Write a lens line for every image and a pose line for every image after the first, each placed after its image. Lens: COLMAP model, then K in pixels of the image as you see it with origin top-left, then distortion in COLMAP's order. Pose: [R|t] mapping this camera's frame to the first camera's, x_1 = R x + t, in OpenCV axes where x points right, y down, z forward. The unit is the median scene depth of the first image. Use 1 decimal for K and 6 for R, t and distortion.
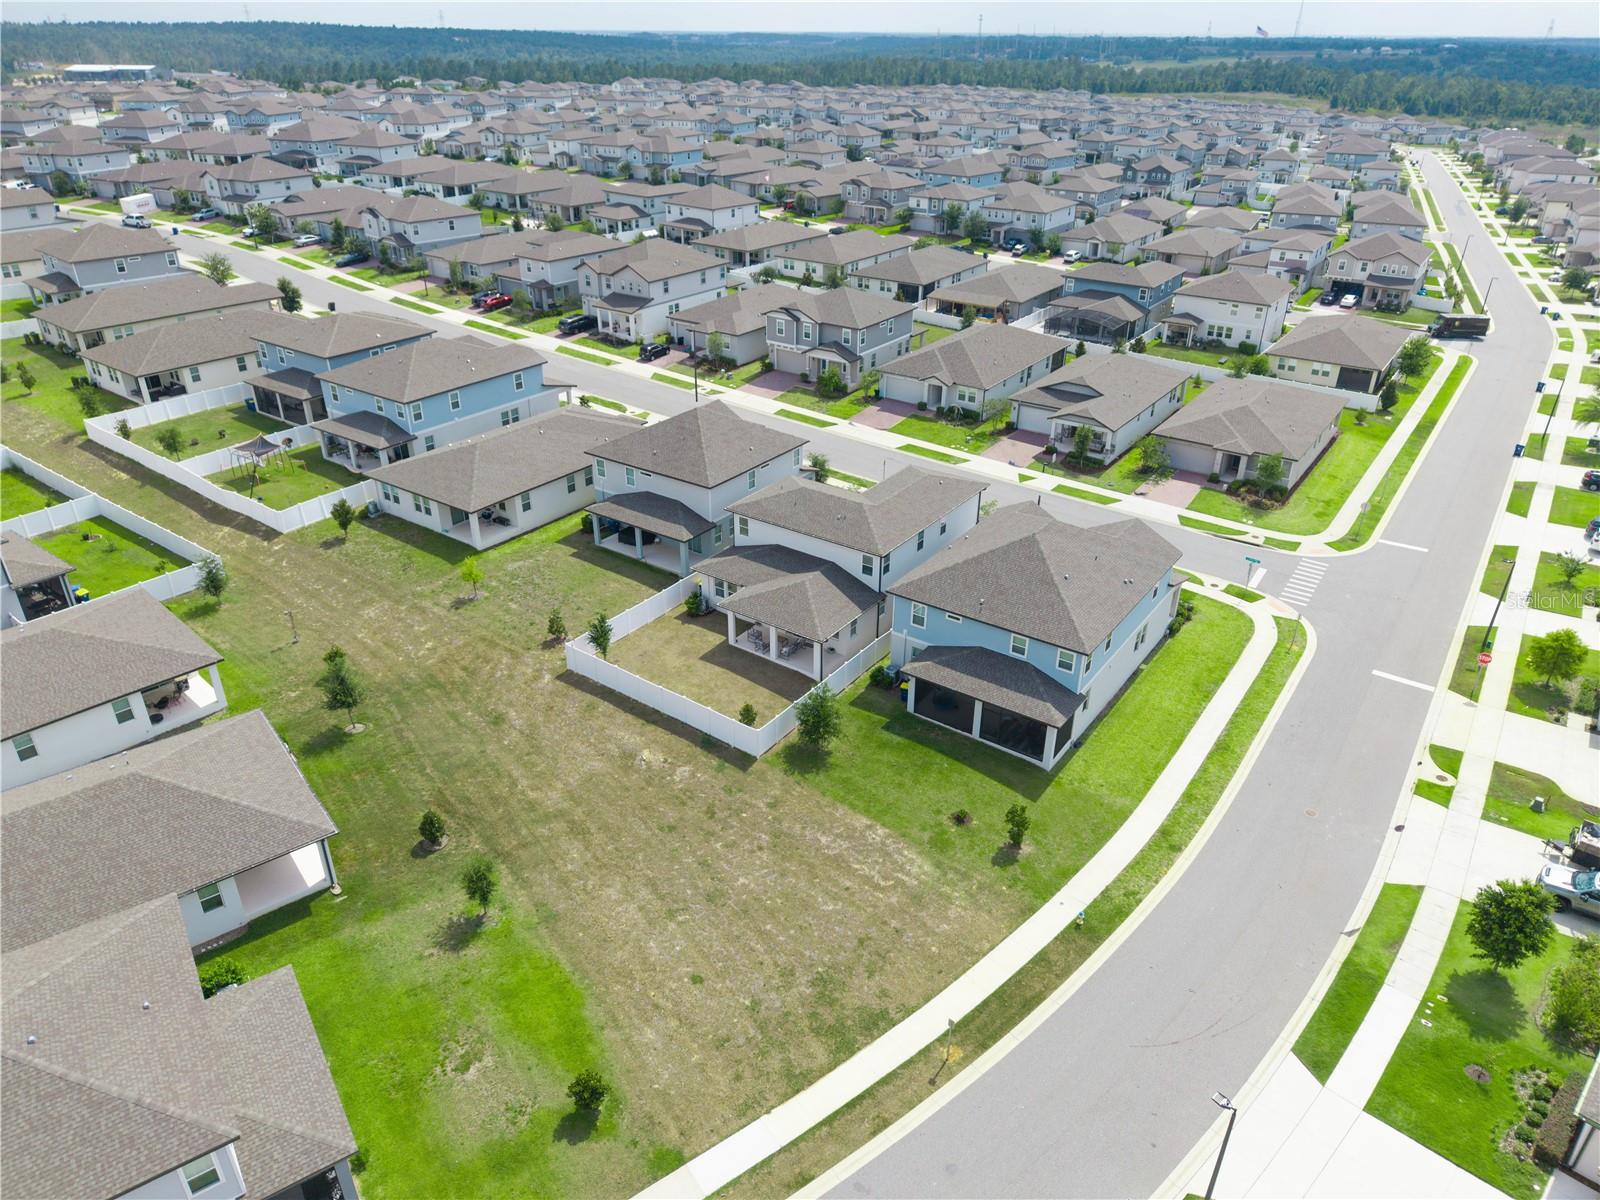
lens RADIAL K [[1071.4, 0, 793.6], [0, 1071.4, 595.8], [0, 0, 1]] dist [0.010132, -0.010869]
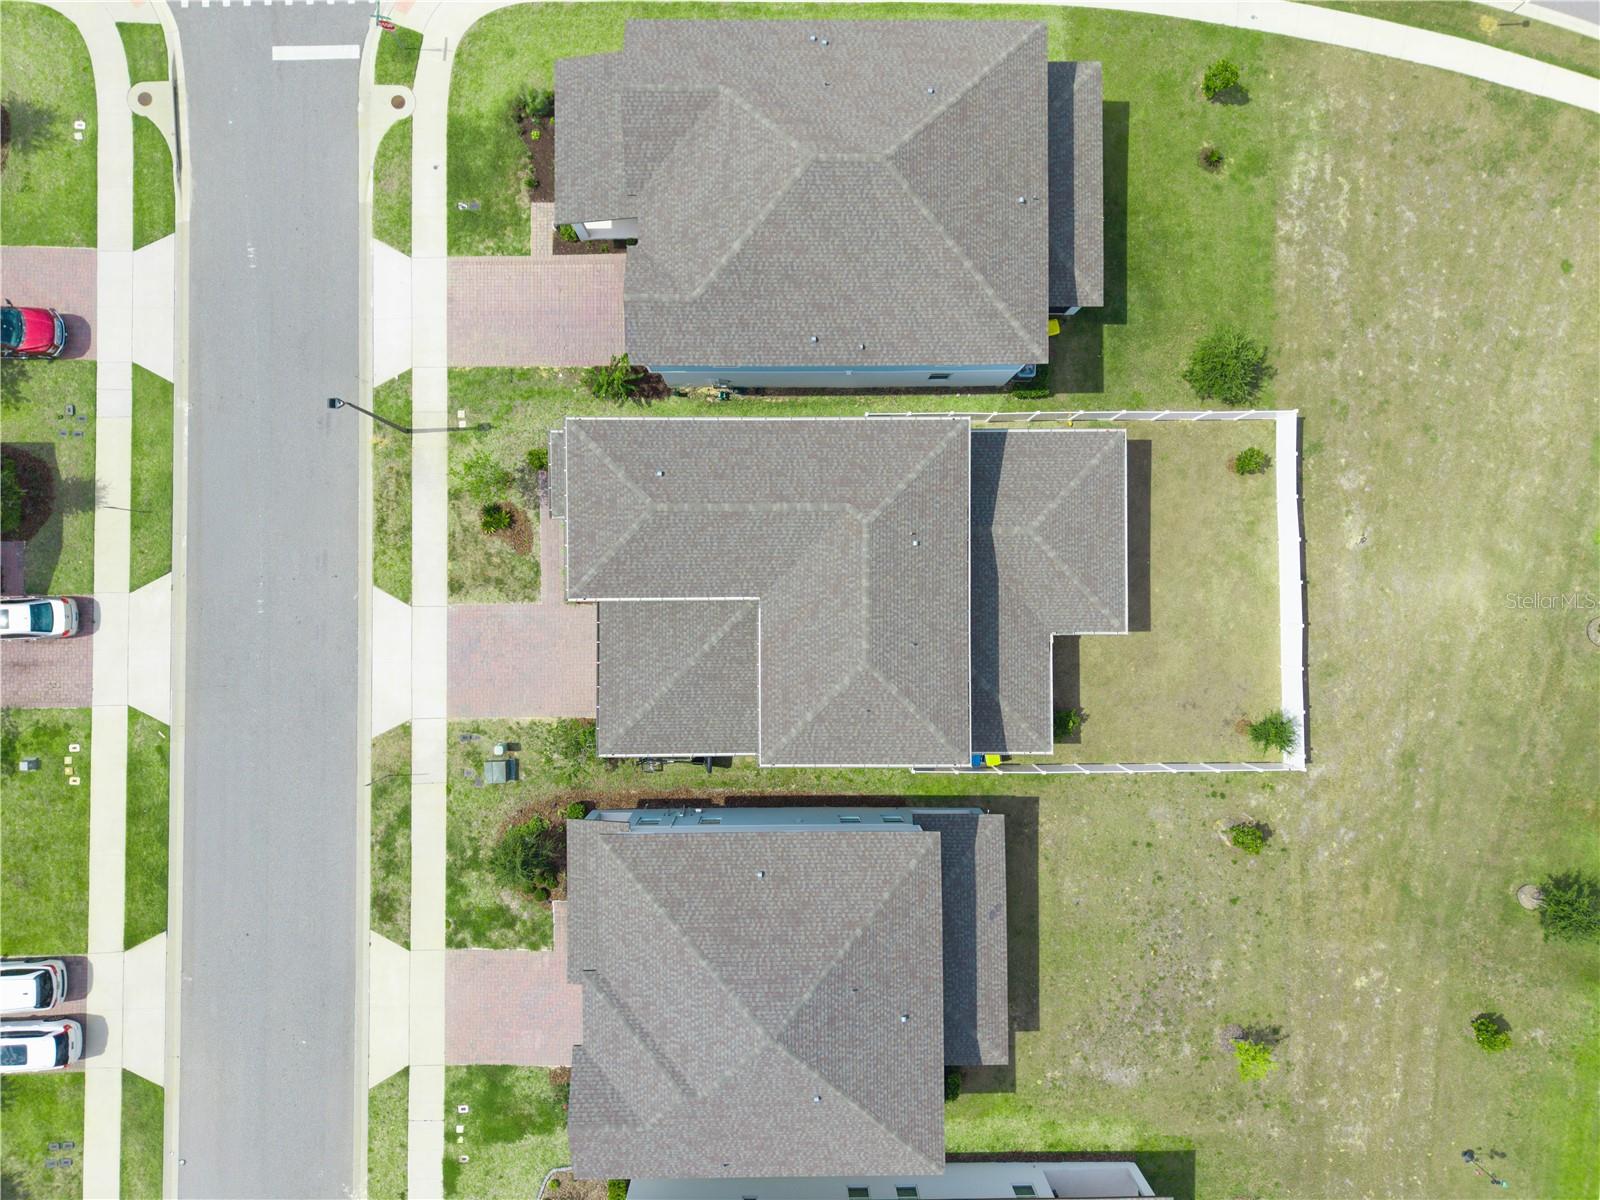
lens RADIAL K [[1071.4, 0, 795.9], [0, 1071.4, 601.1], [0, 0, 1]] dist [0.010132, -0.010869]
pose [[-0.586304, -0.809960, -0.014580, 0.055770], [0.361354, -0.277597, 0.890148, -0.522625], [-0.725032, 0.516629, 0.455438, 0.718610]]
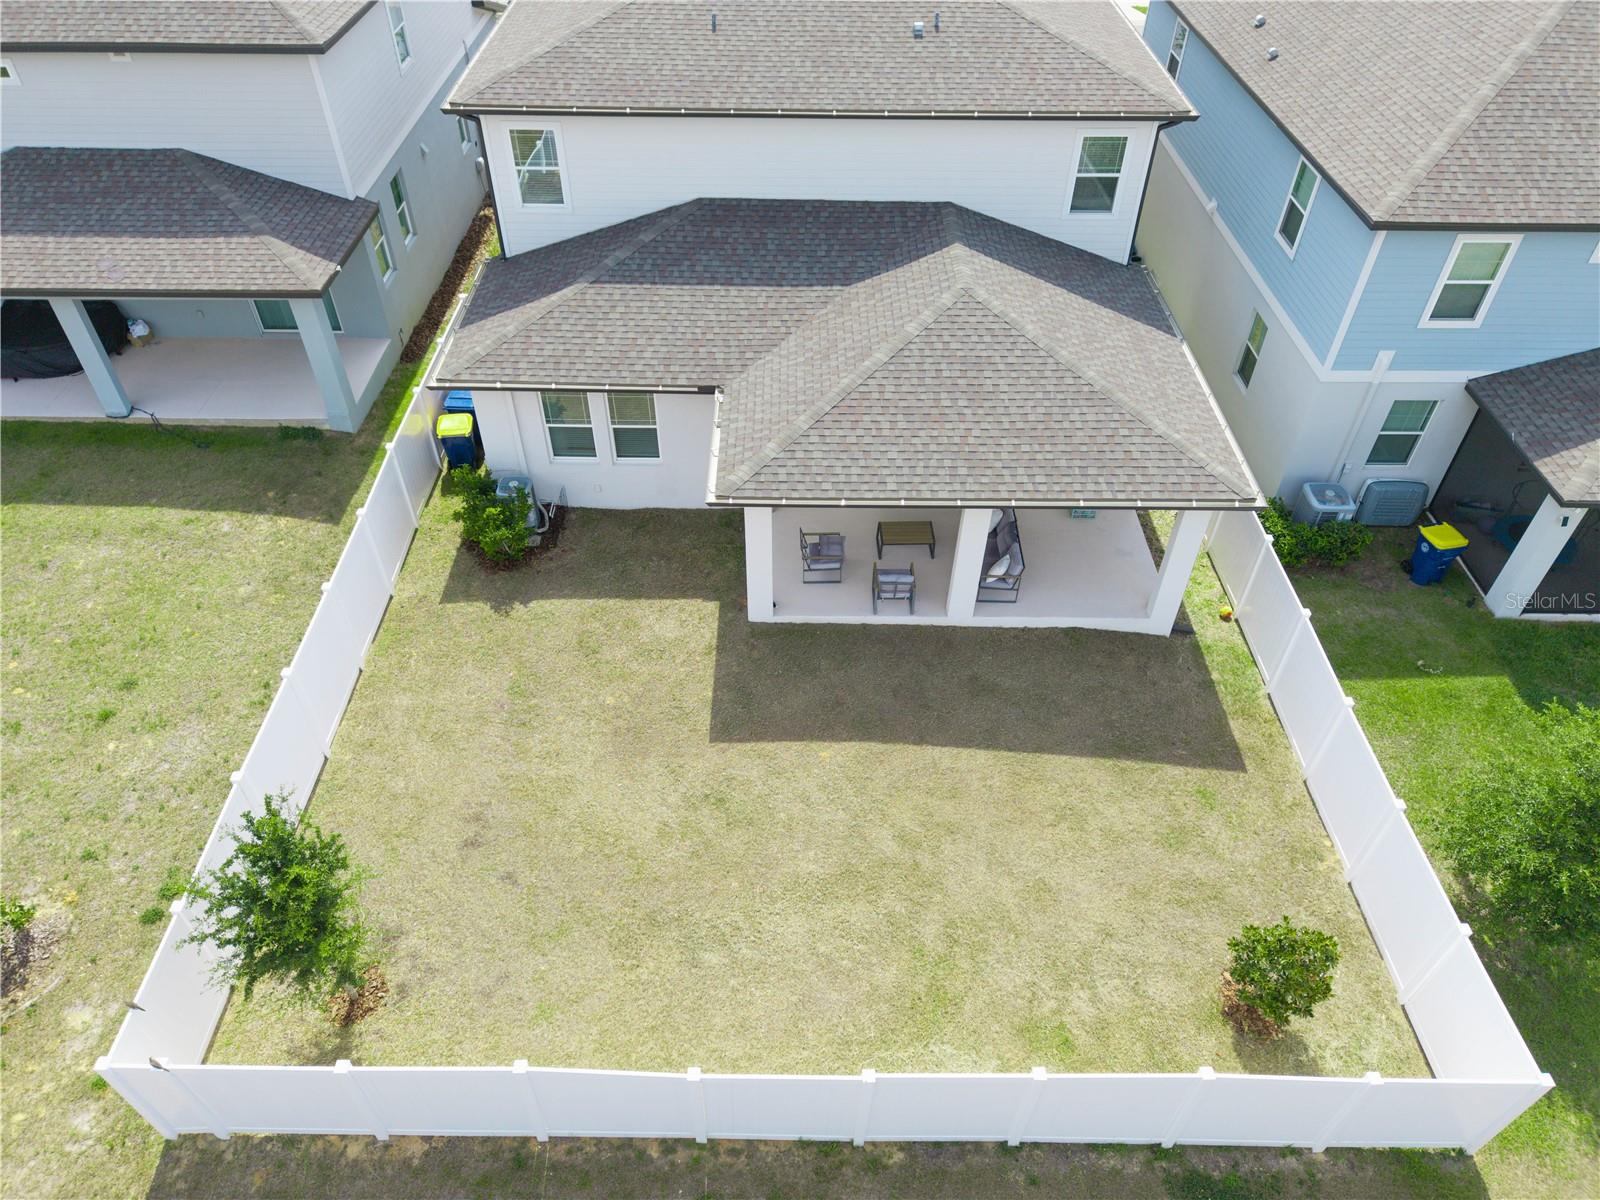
lens RADIAL K [[1071.4, 0, 796.1], [0, 1071.4, 603.5], [0, 0, 1]] dist [0.010132, -0.010869]
pose [[0.811910, -0.399969, 0.425238, -0.138638], [0.267215, 0.902250, 0.338439, -0.037638], [-0.519036, -0.161152, 0.839423, 0.676008]]
